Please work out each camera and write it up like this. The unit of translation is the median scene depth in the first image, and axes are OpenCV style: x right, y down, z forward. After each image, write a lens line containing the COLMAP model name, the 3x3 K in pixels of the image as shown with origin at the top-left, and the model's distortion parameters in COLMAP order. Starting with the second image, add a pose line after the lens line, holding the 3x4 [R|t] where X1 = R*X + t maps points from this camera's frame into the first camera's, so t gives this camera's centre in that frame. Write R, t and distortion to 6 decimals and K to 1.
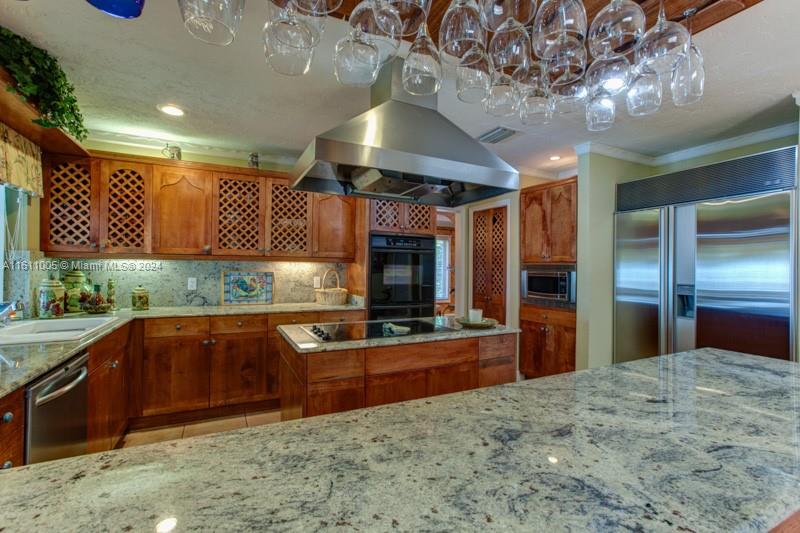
lens RADIAL K [[360.5, 0, 400.0], [0, 360.5, 266.5], [0, 0, 1]] dist [-0.045896, 0.027417]
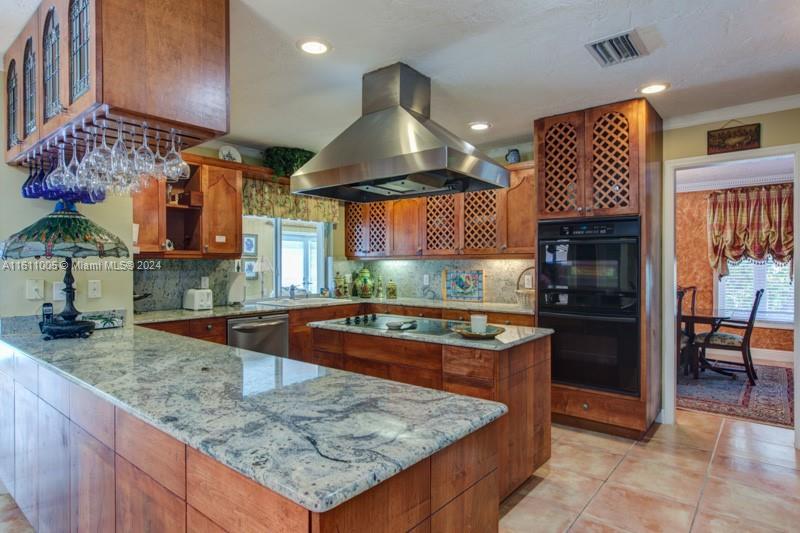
lens RADIAL K [[454.1, 0, 400.0], [0, 454.1, 266.5], [0, 0, 1]] dist [-0.000917, -0.000055]
pose [[0.417683, -0.007109, -0.908565, 0.736555], [0.010379, 0.999941, -0.003053, 0.007593], [0.908534, -0.008154, 0.417732, 0.288038]]
